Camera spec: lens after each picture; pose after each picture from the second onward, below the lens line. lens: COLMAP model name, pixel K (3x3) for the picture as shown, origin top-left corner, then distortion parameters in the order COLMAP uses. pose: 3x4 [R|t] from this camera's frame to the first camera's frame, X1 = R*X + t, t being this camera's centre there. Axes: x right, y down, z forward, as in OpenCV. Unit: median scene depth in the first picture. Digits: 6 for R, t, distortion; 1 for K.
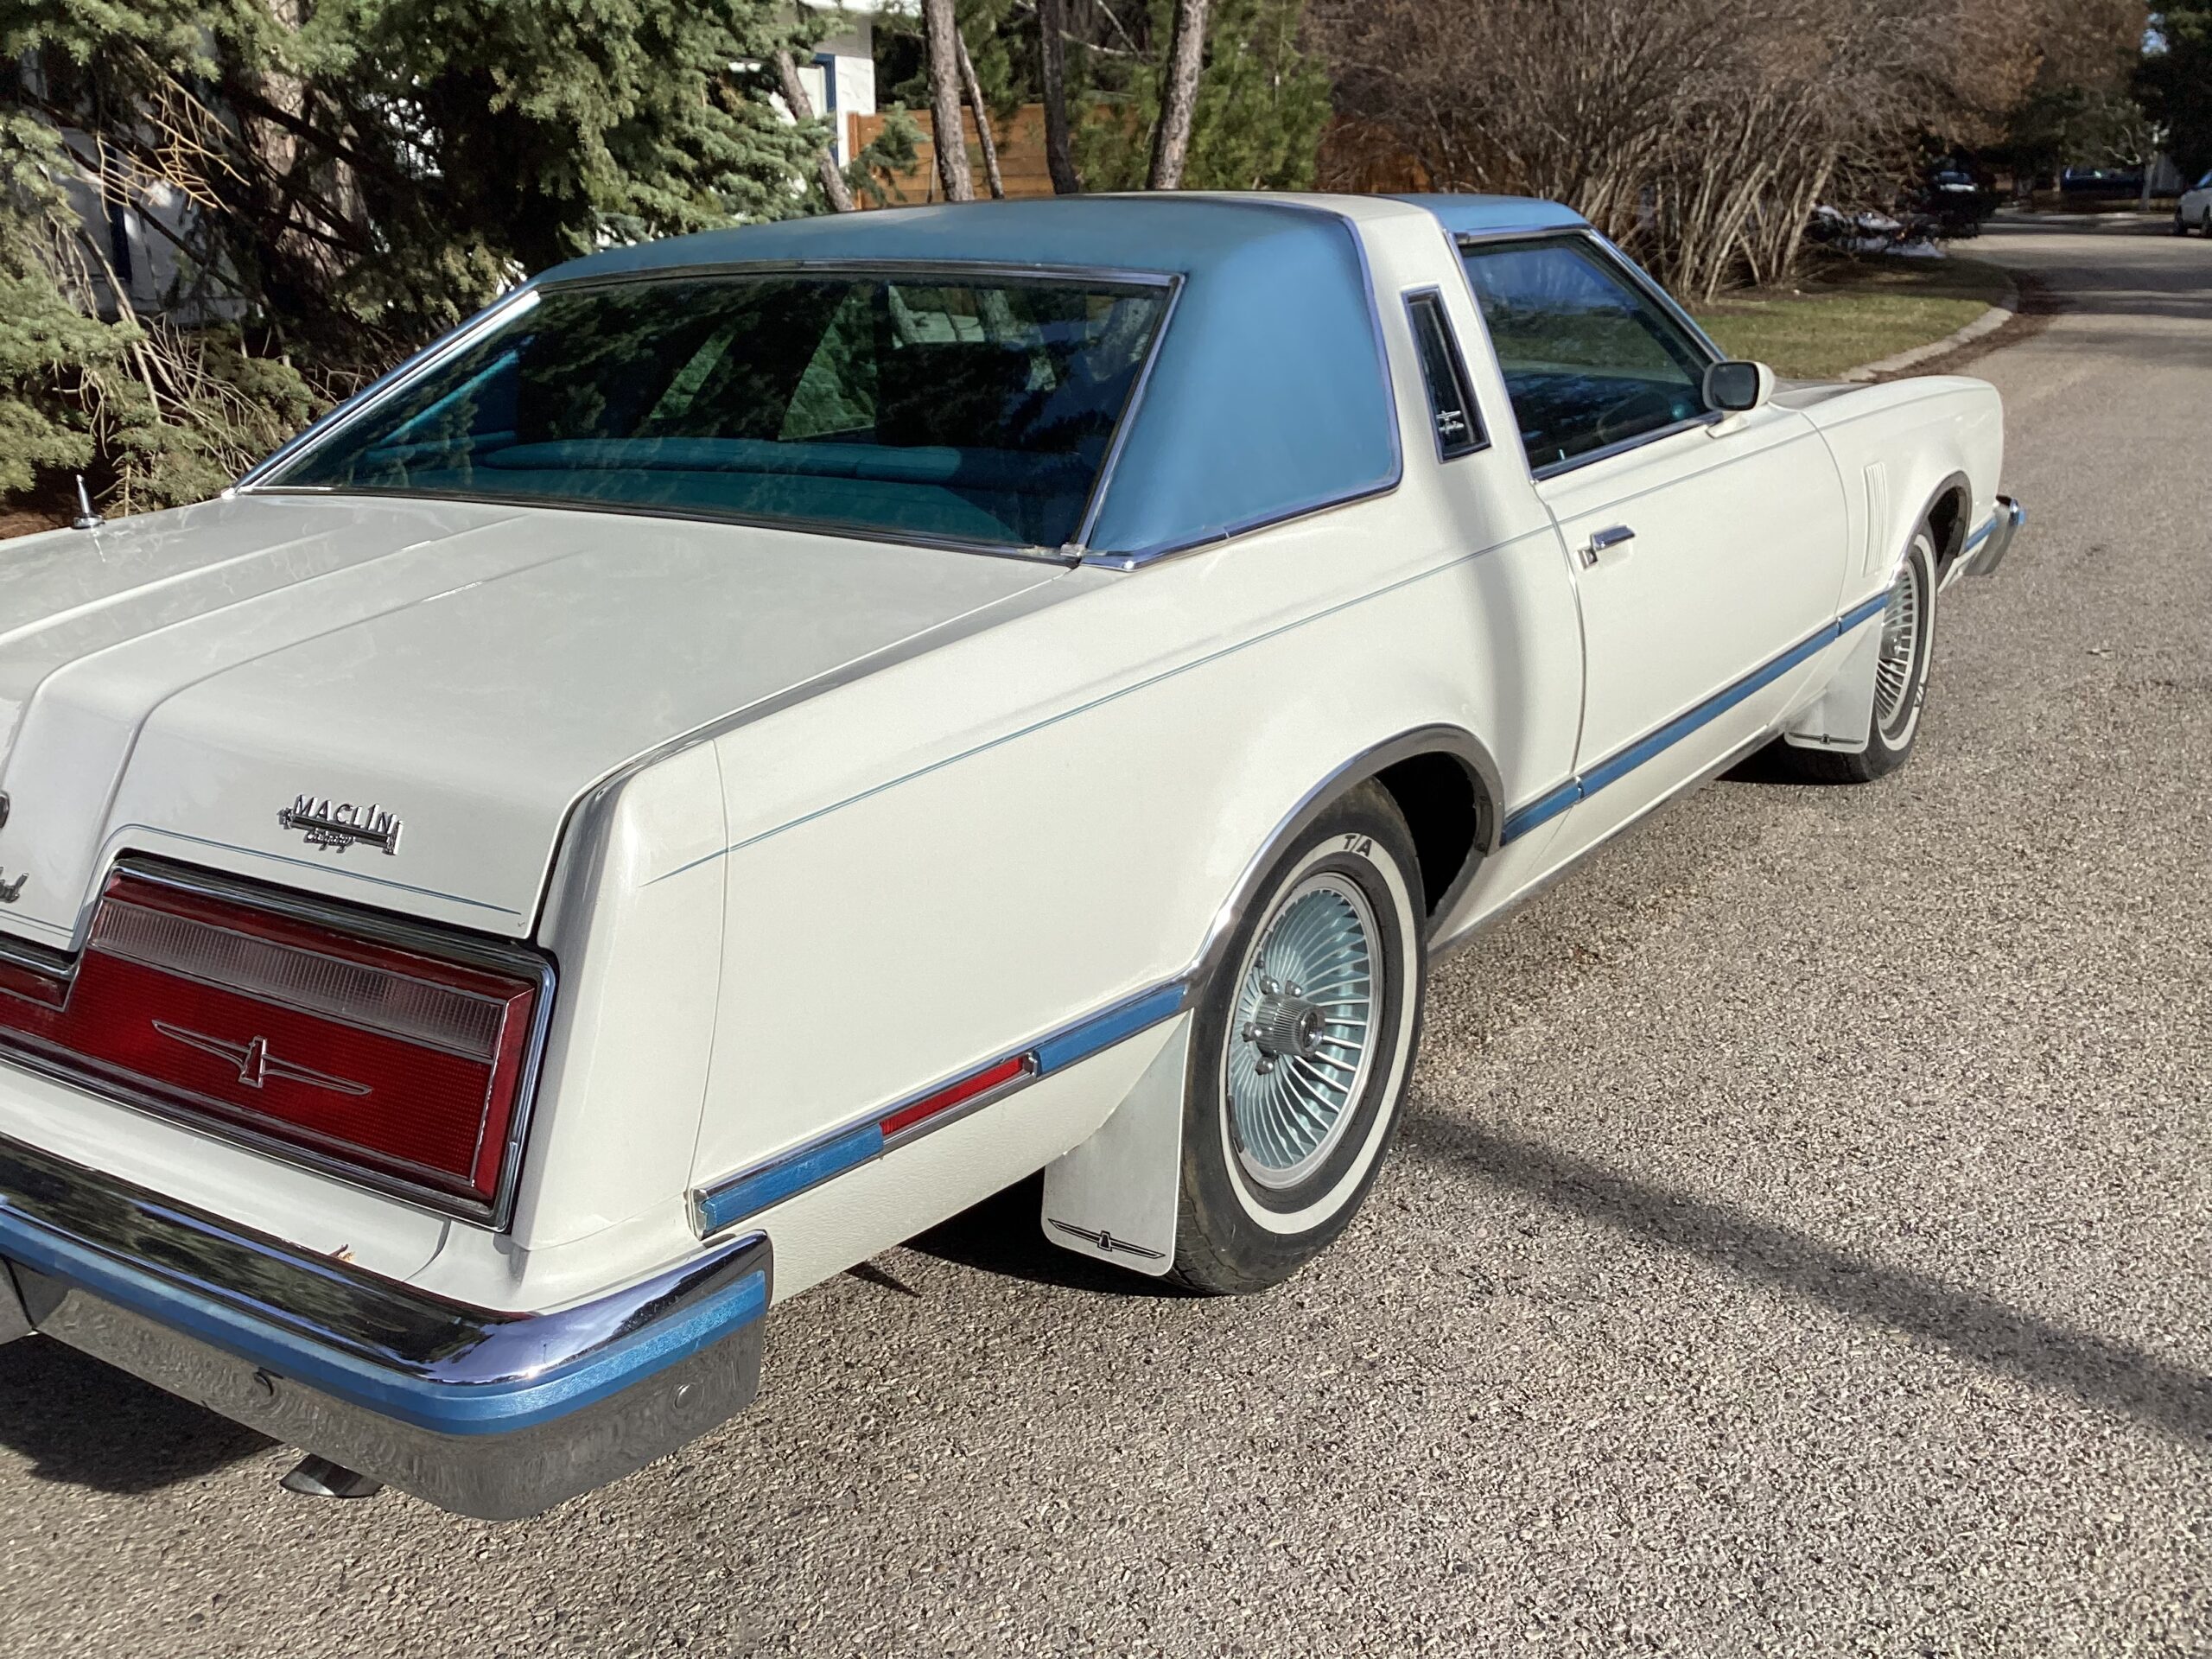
lens RADIAL K [[1996.5, 0, 1092.8], [0, 1996.5, 861.8], [0, 0, 1]] dist [0.082606, -0.167425]
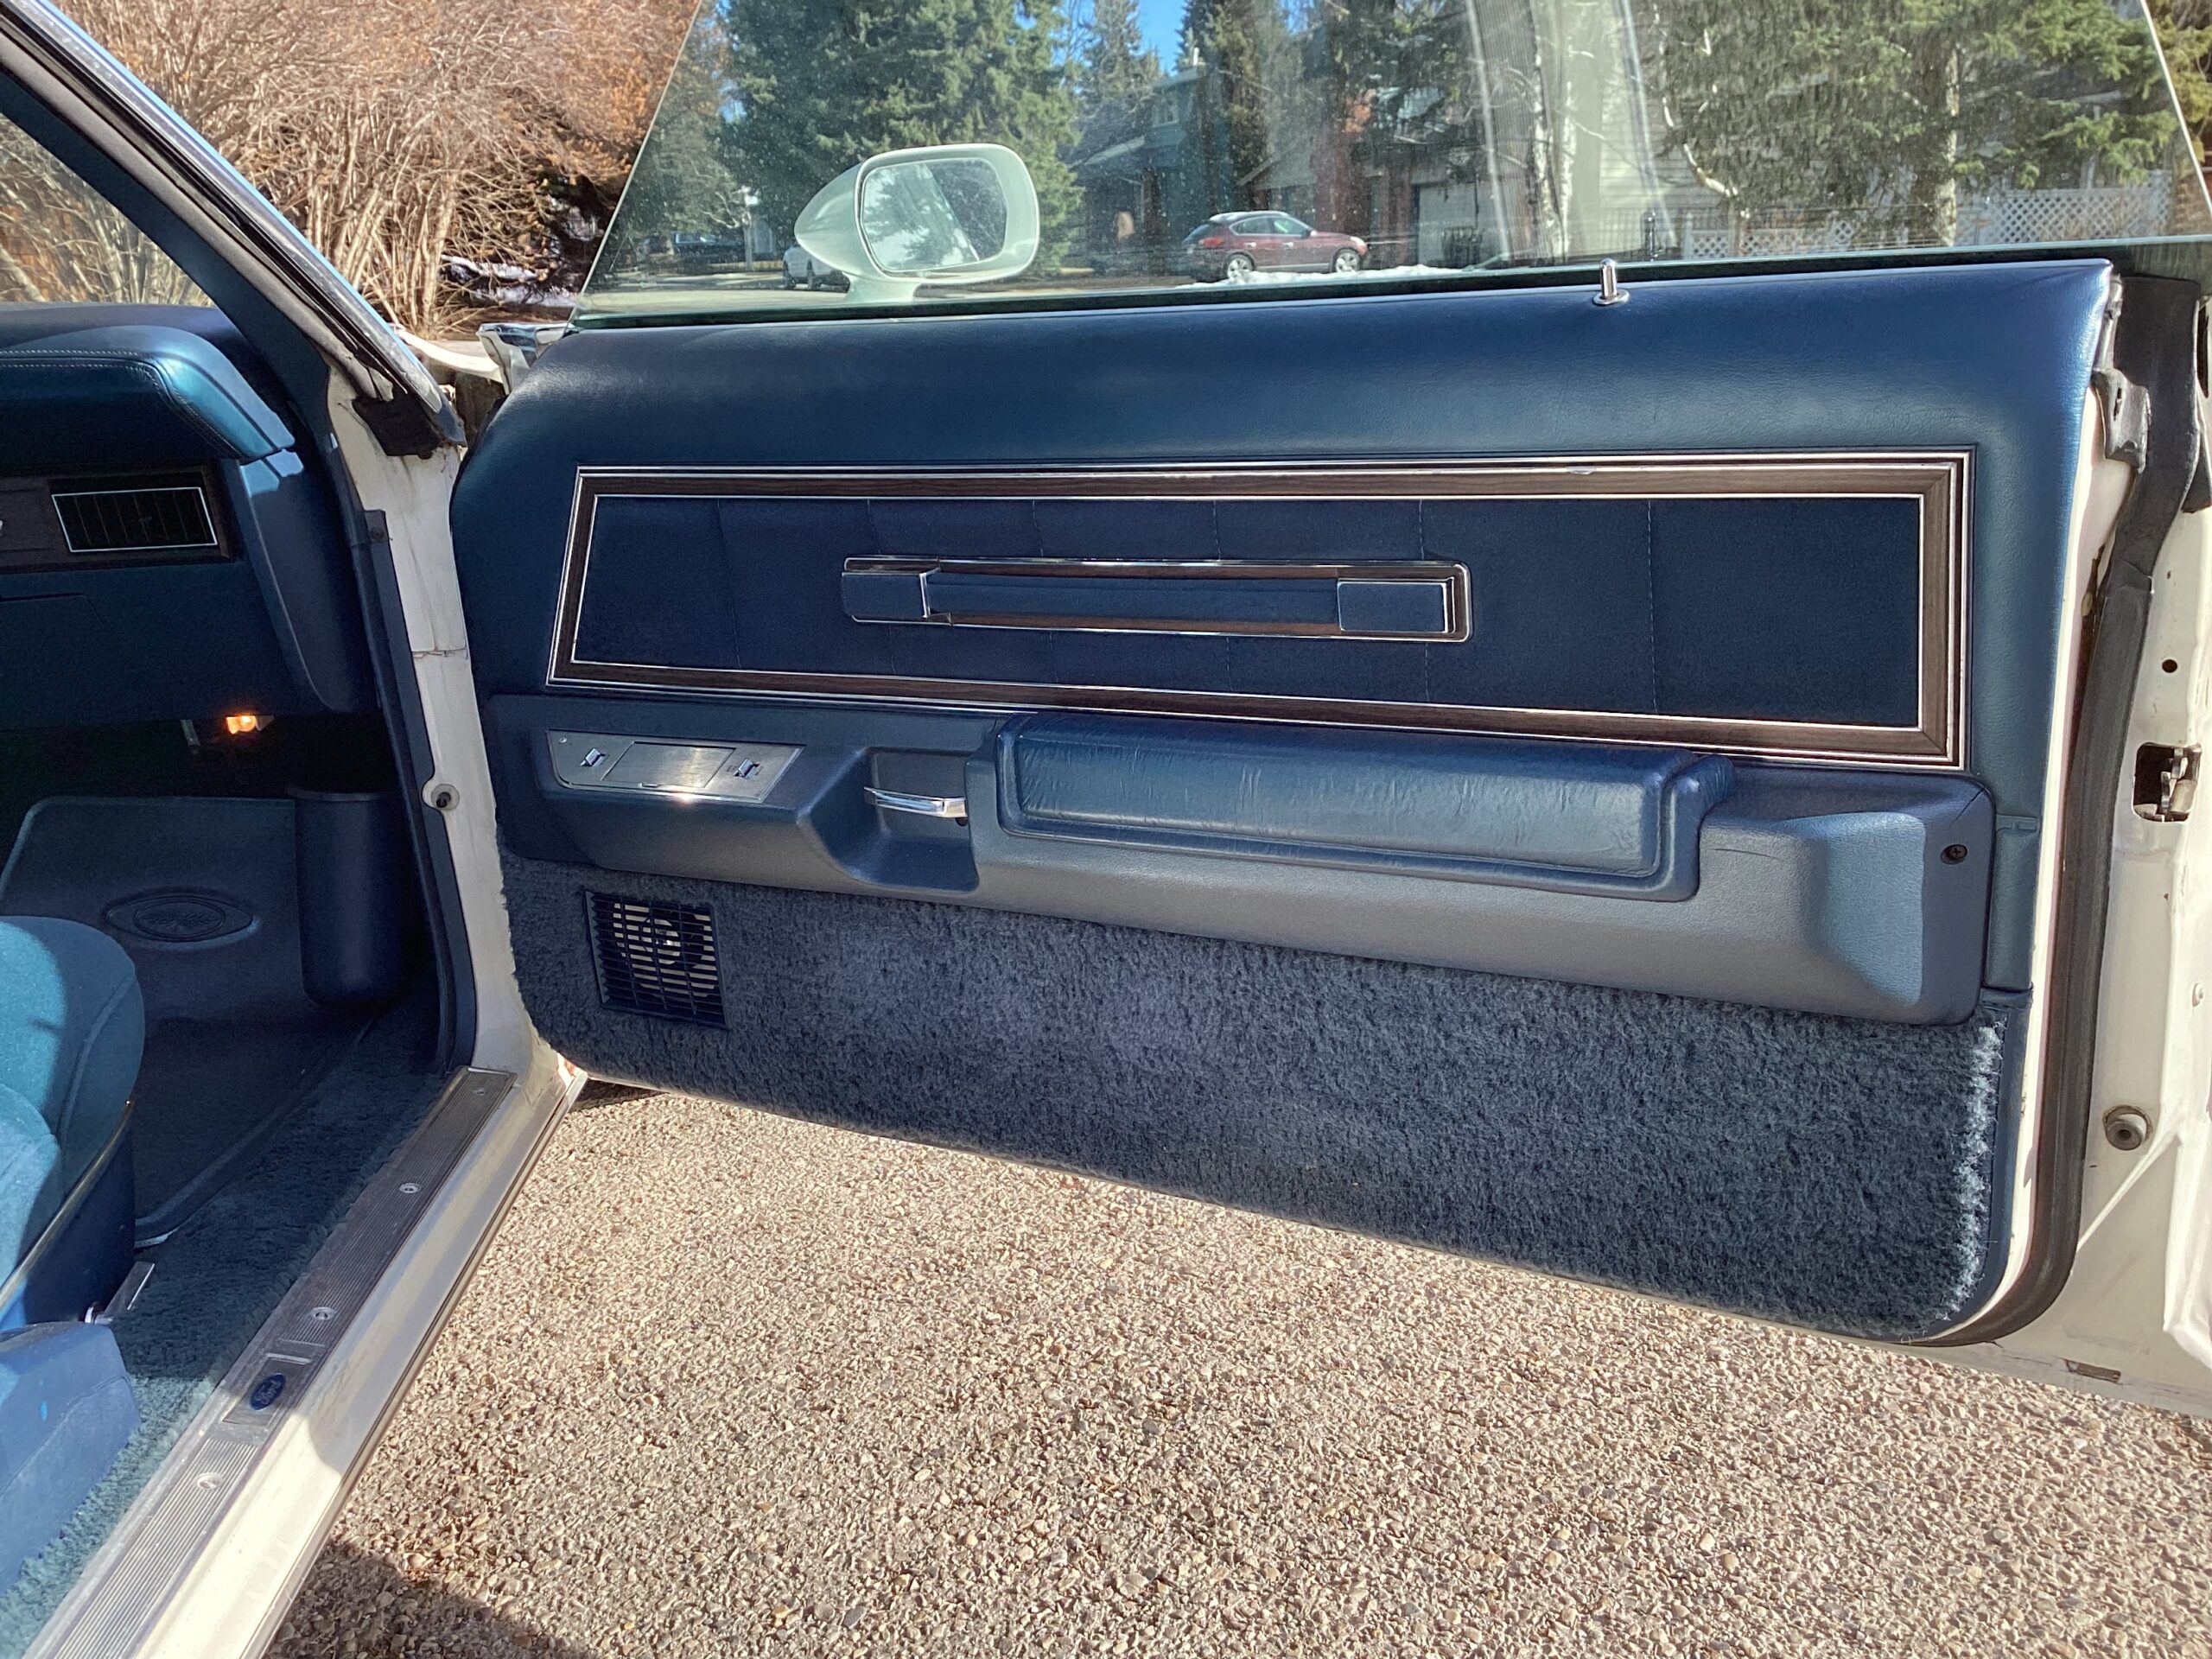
lens RADIAL K [[1996.5, 0, 1092.8], [0, 1996.5, 861.8], [0, 0, 1]] dist [0.082606, -0.167425]
pose [[0.808802, -0.177690, 0.560594, 0.162942], [0.197416, 0.979980, 0.025798, -0.087499], [-0.553955, 0.089804, 0.827689, 0.510342]]
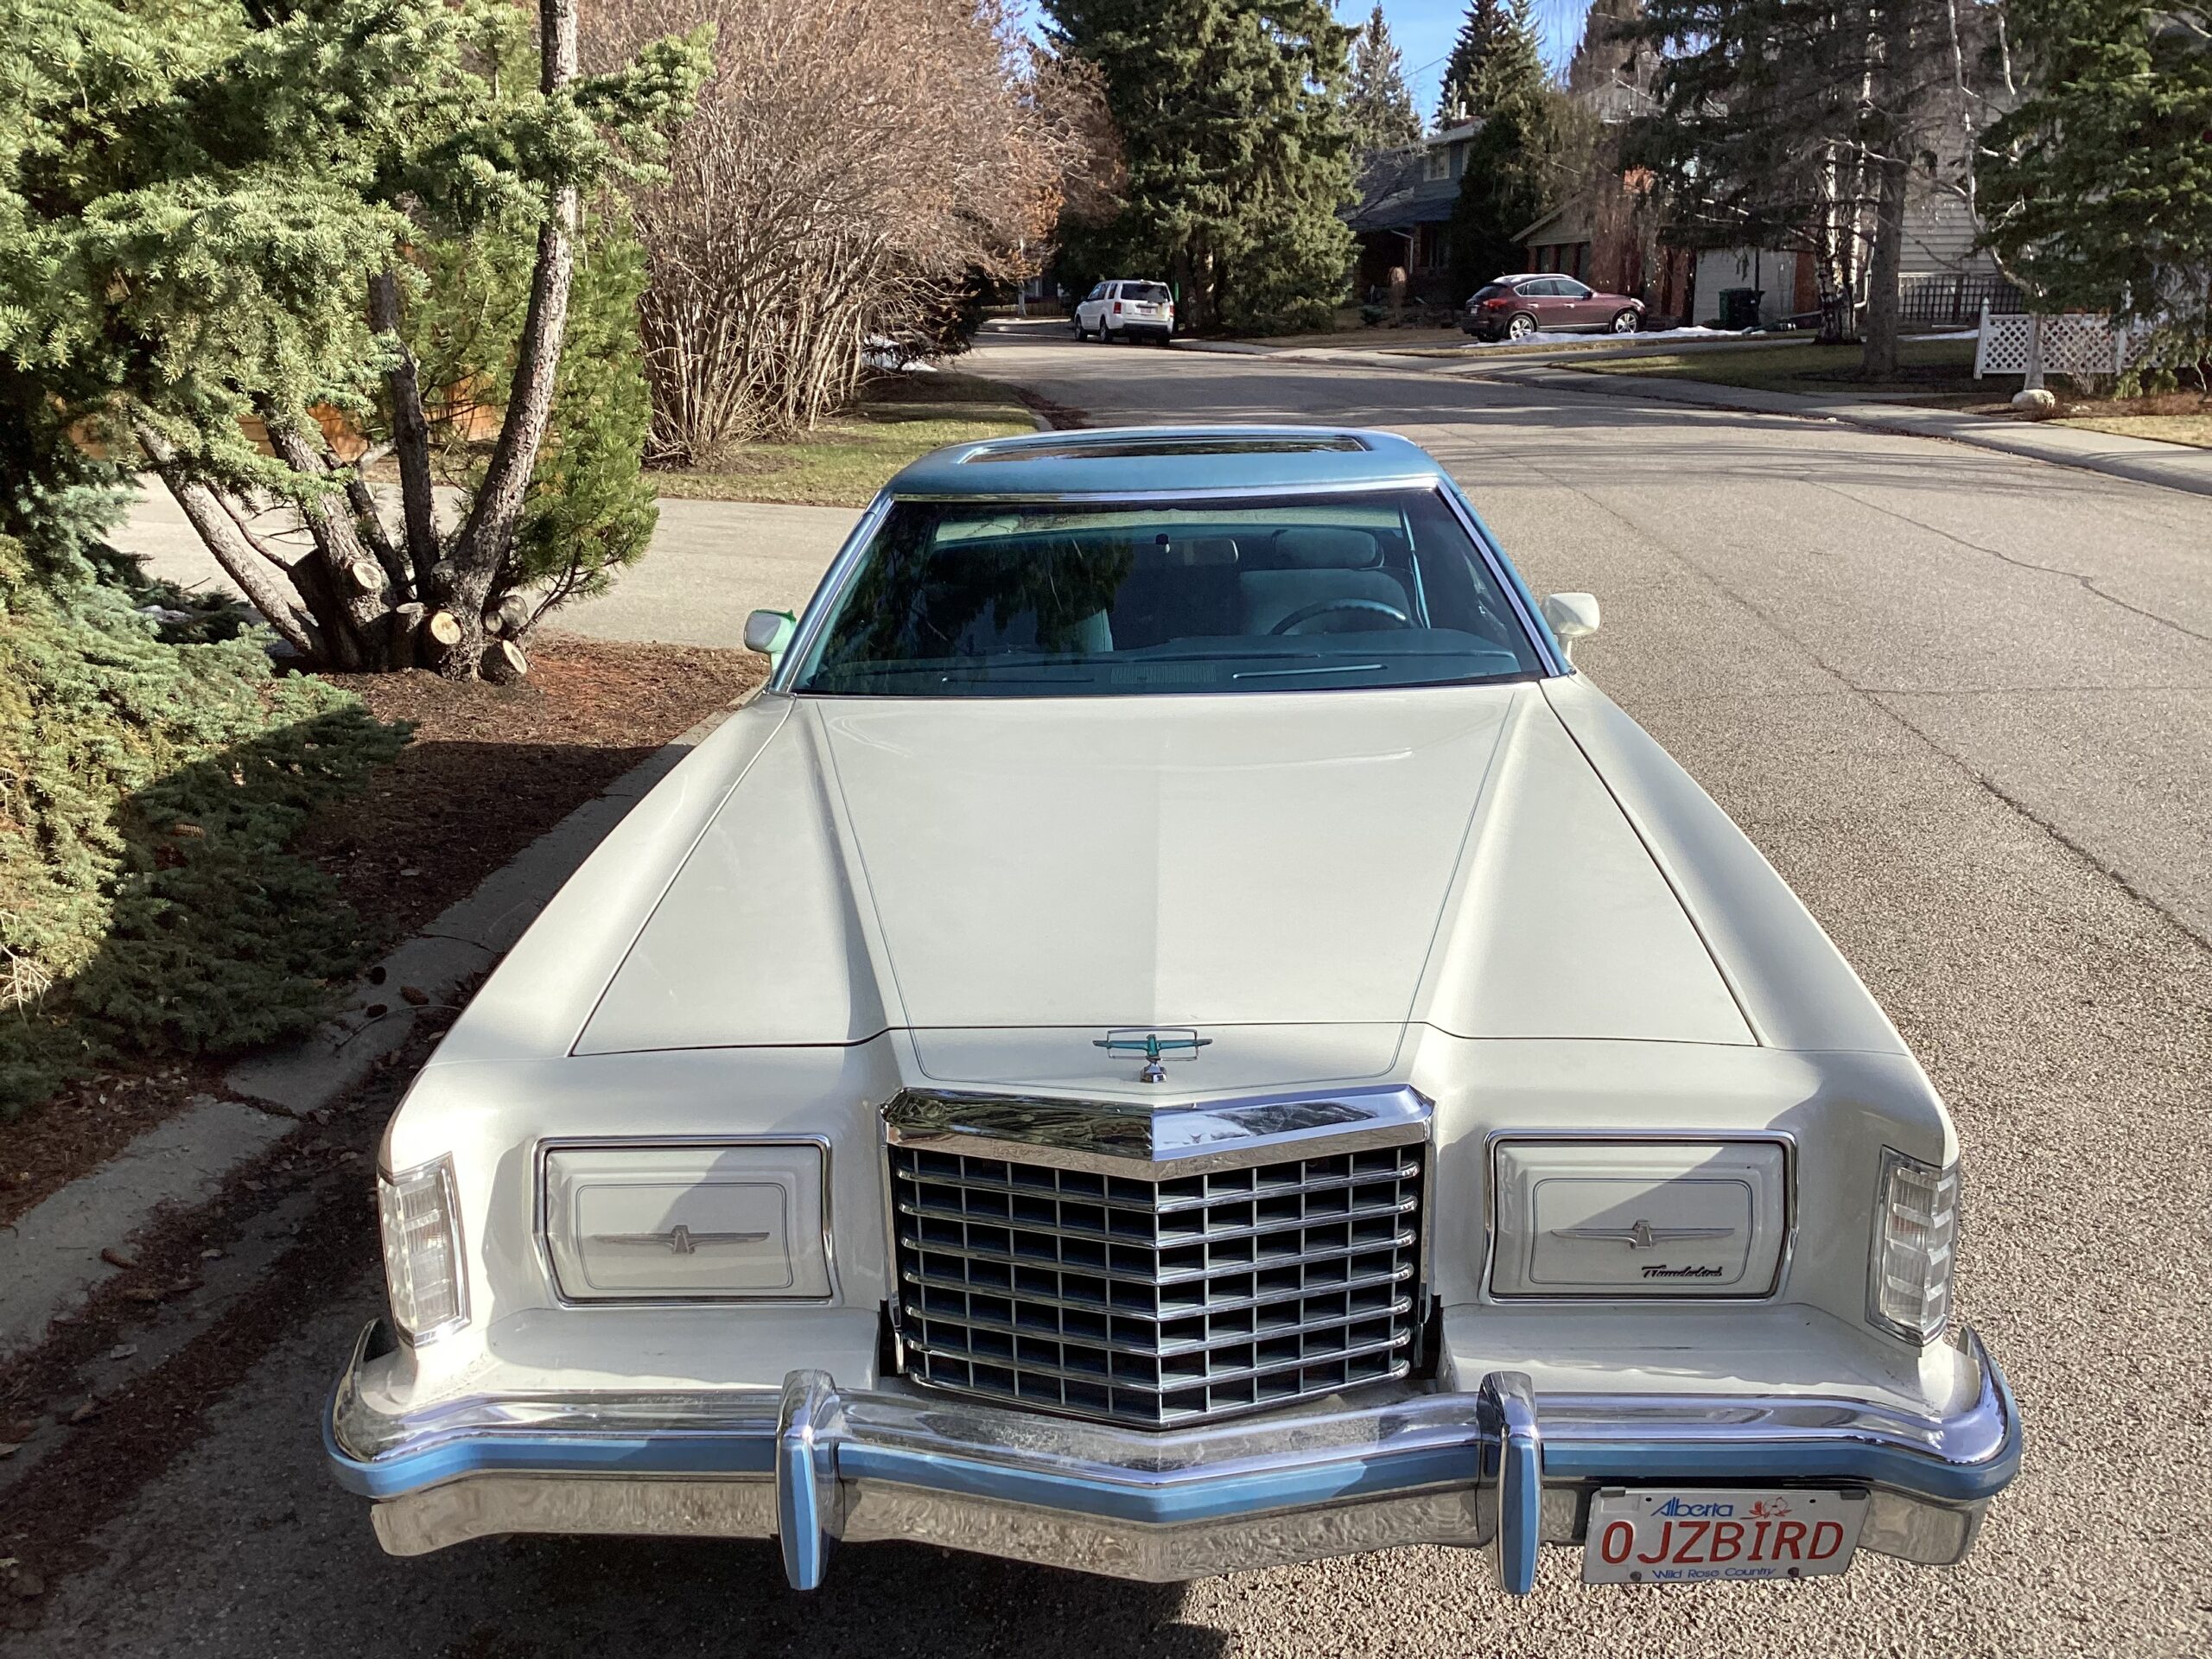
lens RADIAL K [[1996.5, 0, 1092.8], [0, 1996.5, 861.8], [0, 0, 1]] dist [0.082606, -0.167425]
pose [[0.866875, -0.141076, 0.478148, -0.382212], [0.163043, 0.986609, -0.004499, -0.141204], [-0.471111, 0.081859, 0.878267, 0.226008]]
